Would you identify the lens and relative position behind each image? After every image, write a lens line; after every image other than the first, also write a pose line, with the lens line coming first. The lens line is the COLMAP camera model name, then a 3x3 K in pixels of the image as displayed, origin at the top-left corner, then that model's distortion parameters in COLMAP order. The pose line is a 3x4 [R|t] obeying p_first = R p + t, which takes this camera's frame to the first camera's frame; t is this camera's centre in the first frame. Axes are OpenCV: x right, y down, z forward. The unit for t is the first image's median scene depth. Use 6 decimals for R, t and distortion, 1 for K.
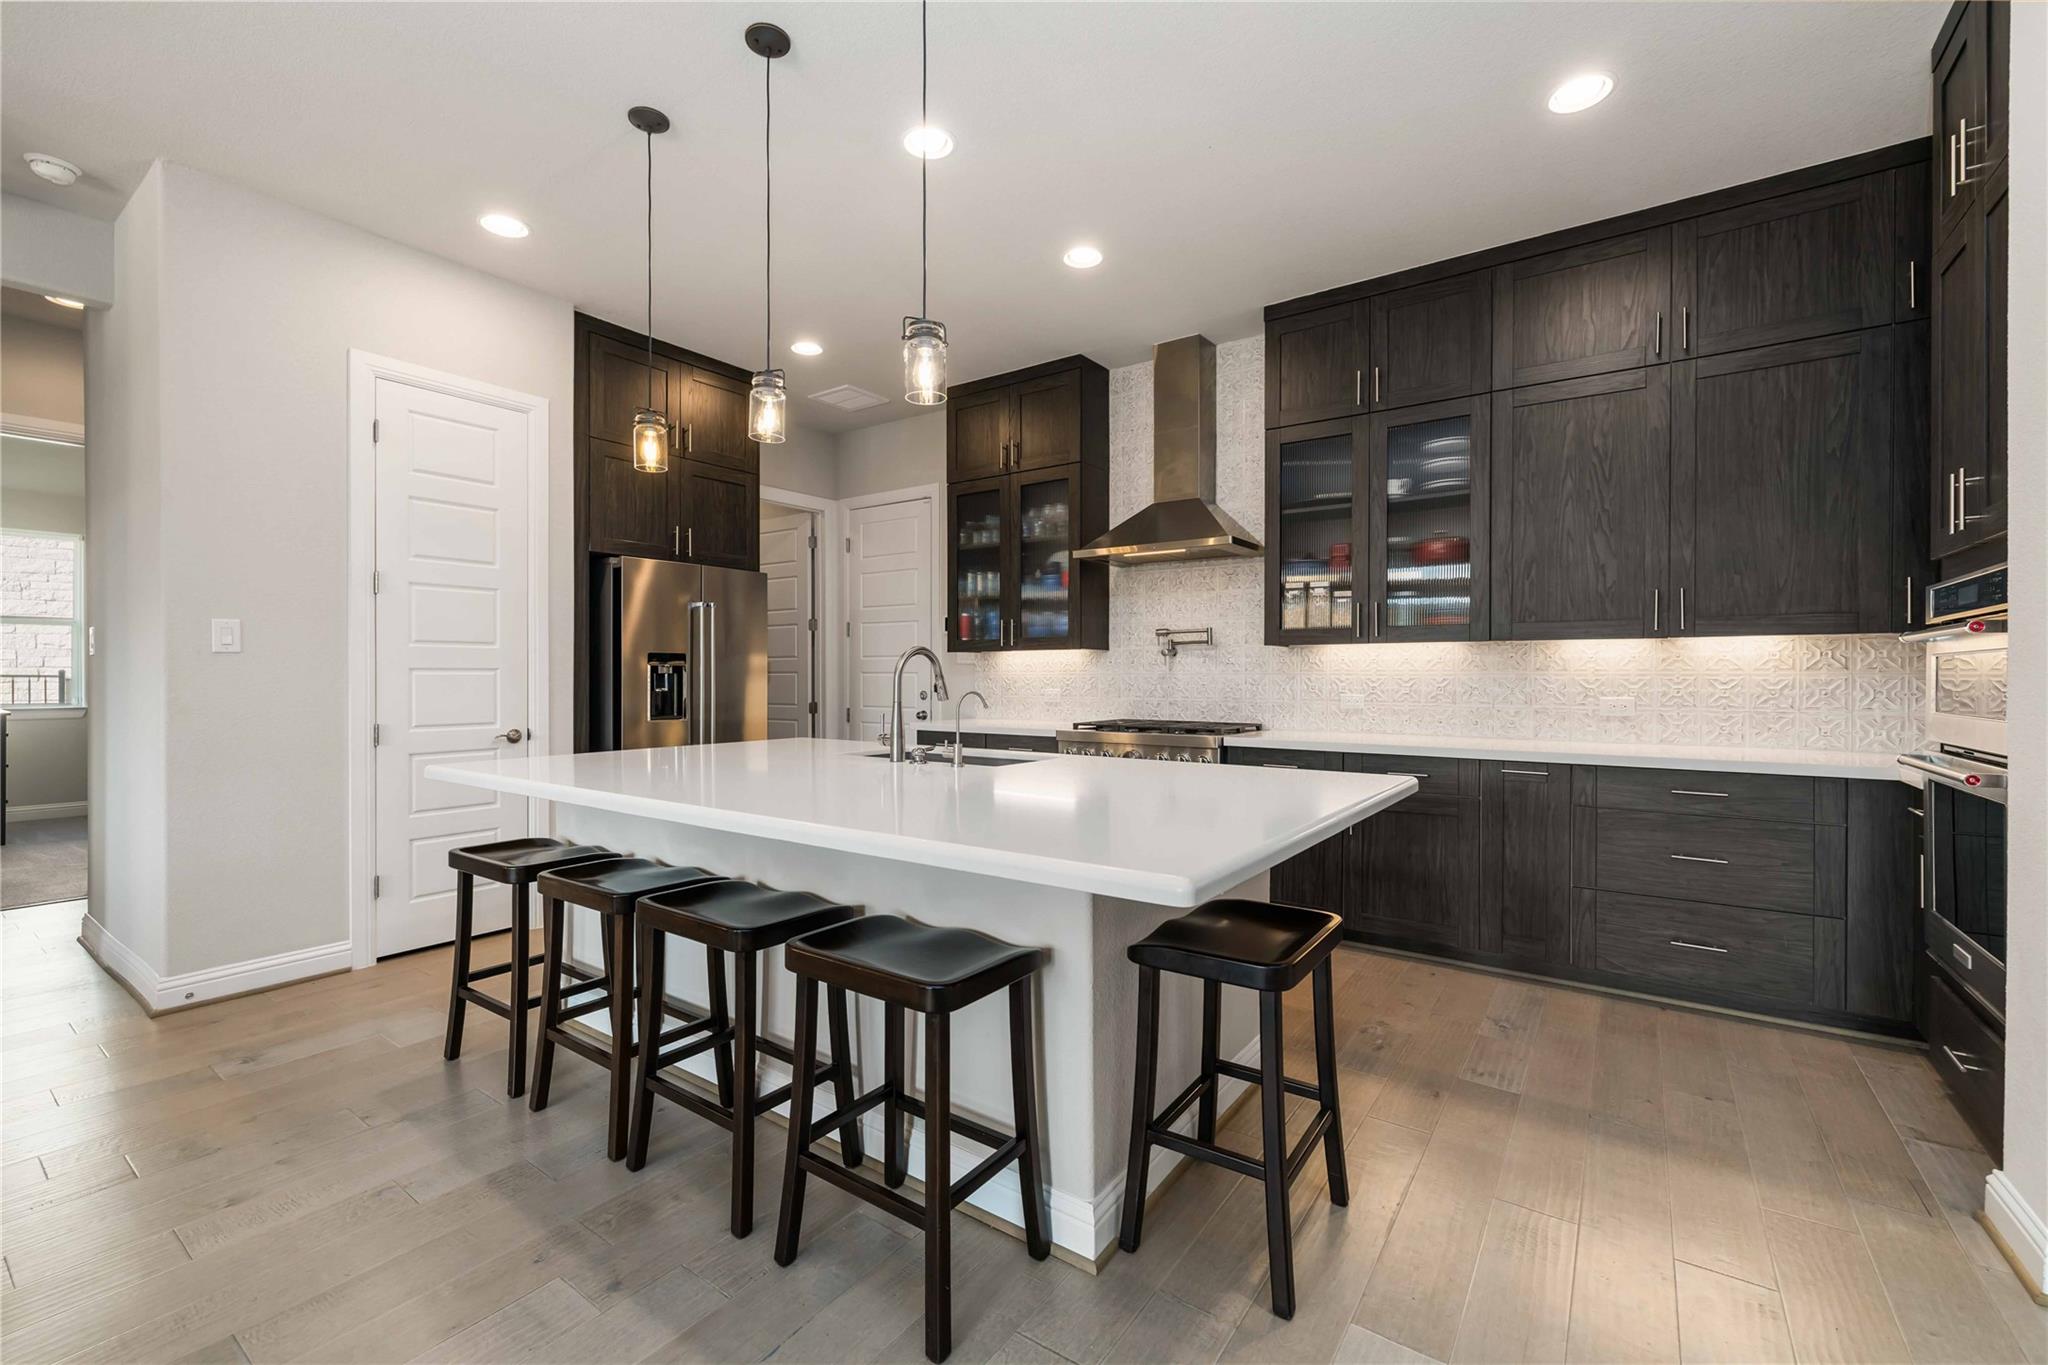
lens RADIAL K [[862.7, 0, 1005.2], [0, 862.7, 671.2], [0, 0, 1]] dist [0.000891, -0.000496]
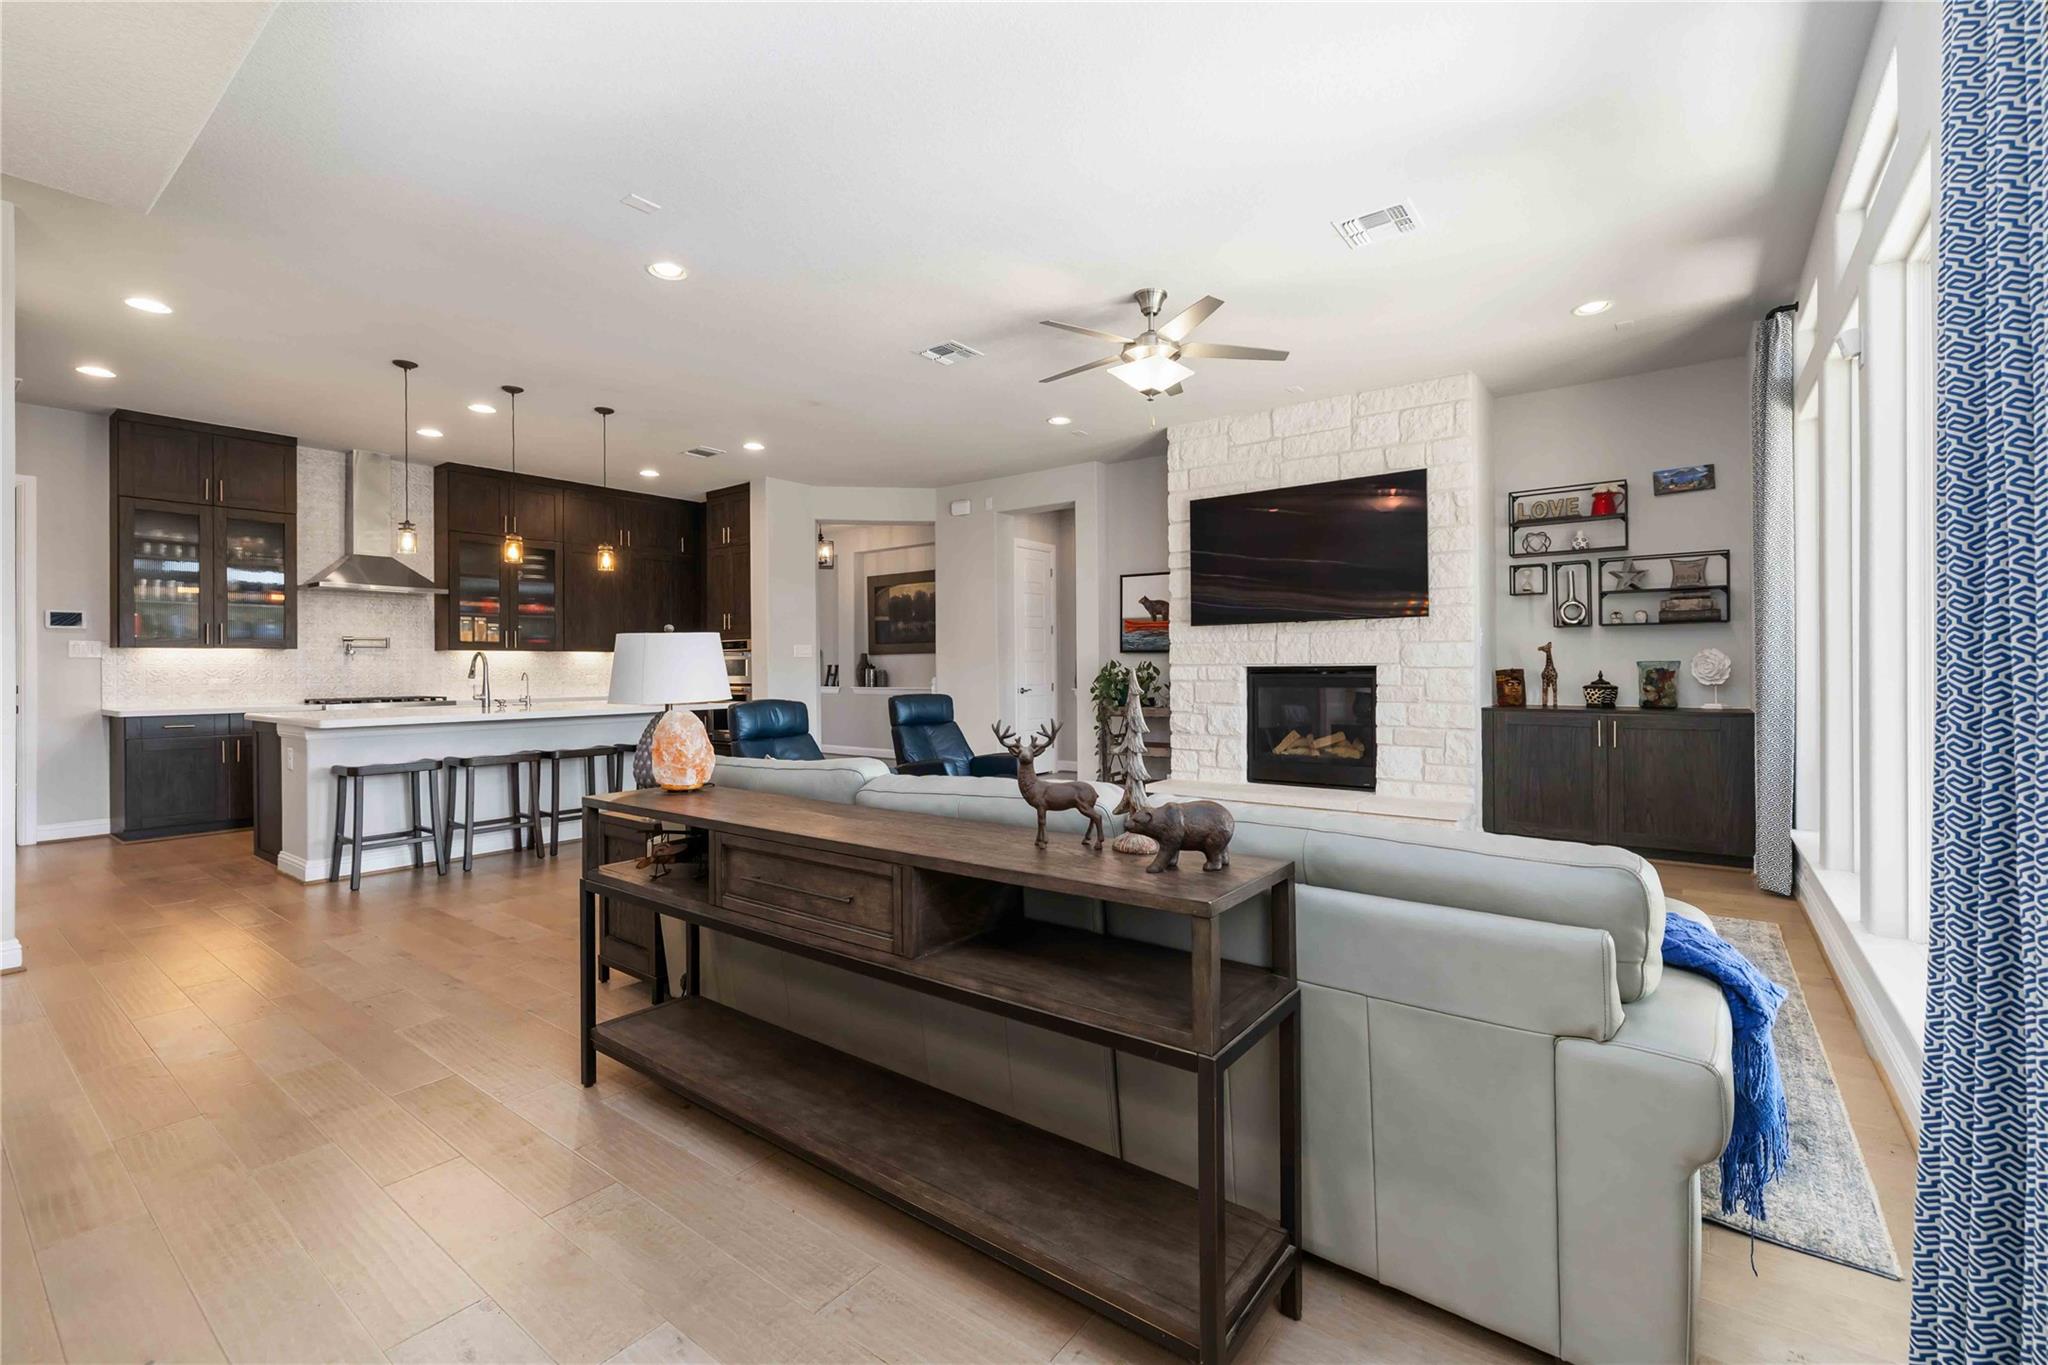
lens RADIAL K [[862.7, 0, 1028.4], [0, 862.7, 668.7], [0, 0, 1]] dist [0.000891, -0.000496]
pose [[0.011525, -0.002263, 0.999931, -1.481500], [0.003653, 0.999991, 0.002221, 0.008840], [-0.999927, 0.003627, 0.011534, -0.229400]]
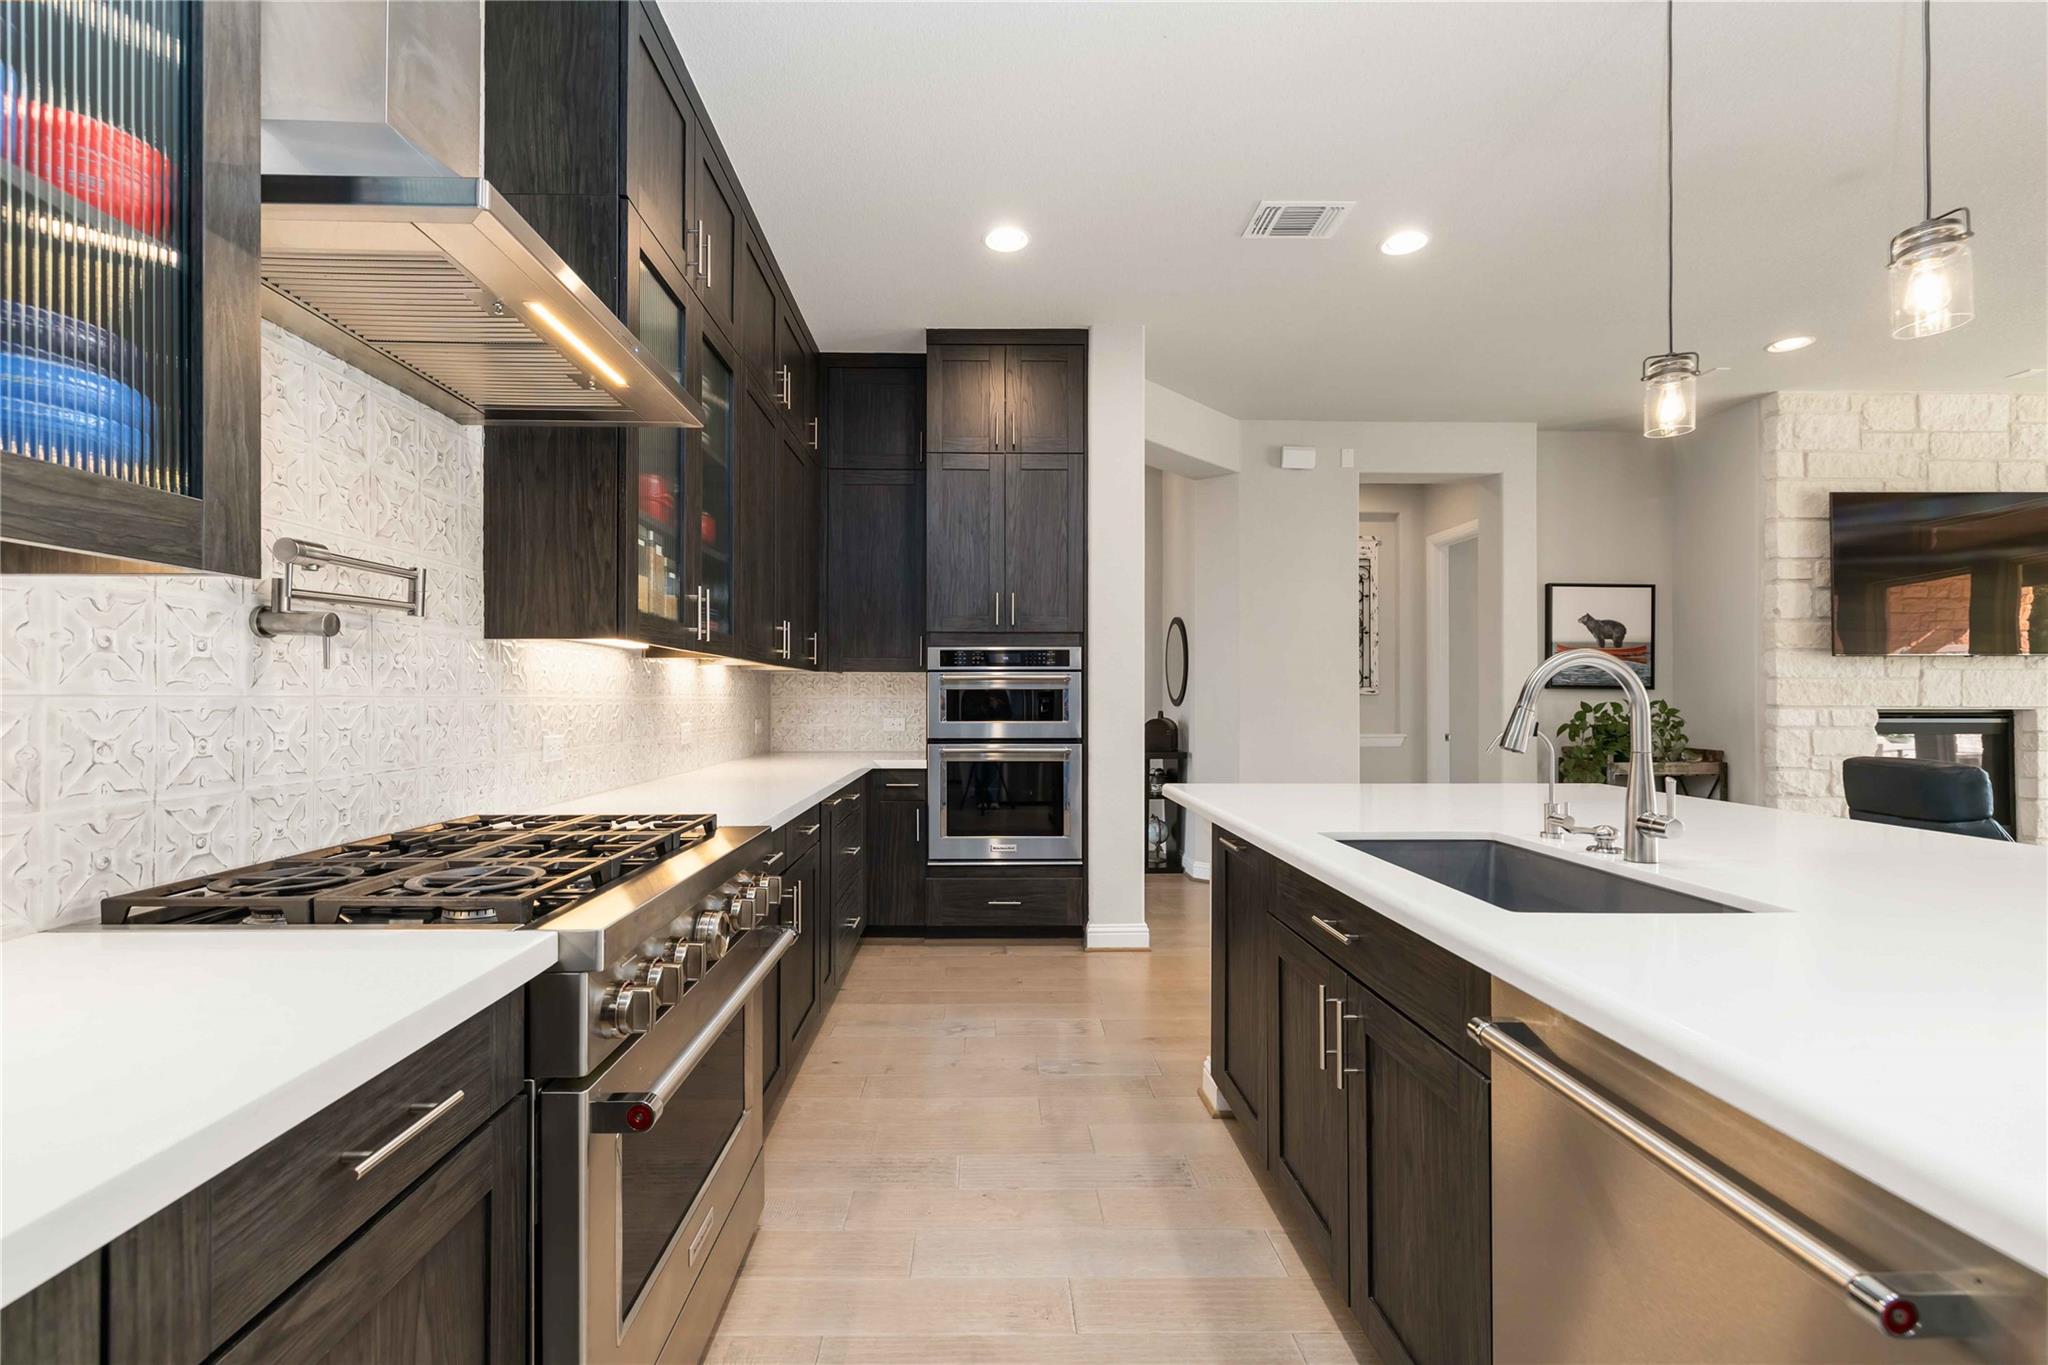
lens RADIAL K [[862.7, 0, 1000.2], [0, 862.7, 701.4], [0, 0, 1]] dist [0.000891, -0.000496]
pose [[-0.595199, -0.003695, 0.803570, -0.210558], [-0.004850, 0.999988, 0.001006, 0.003301], [-0.803564, -0.003298, -0.595209, 1.108899]]
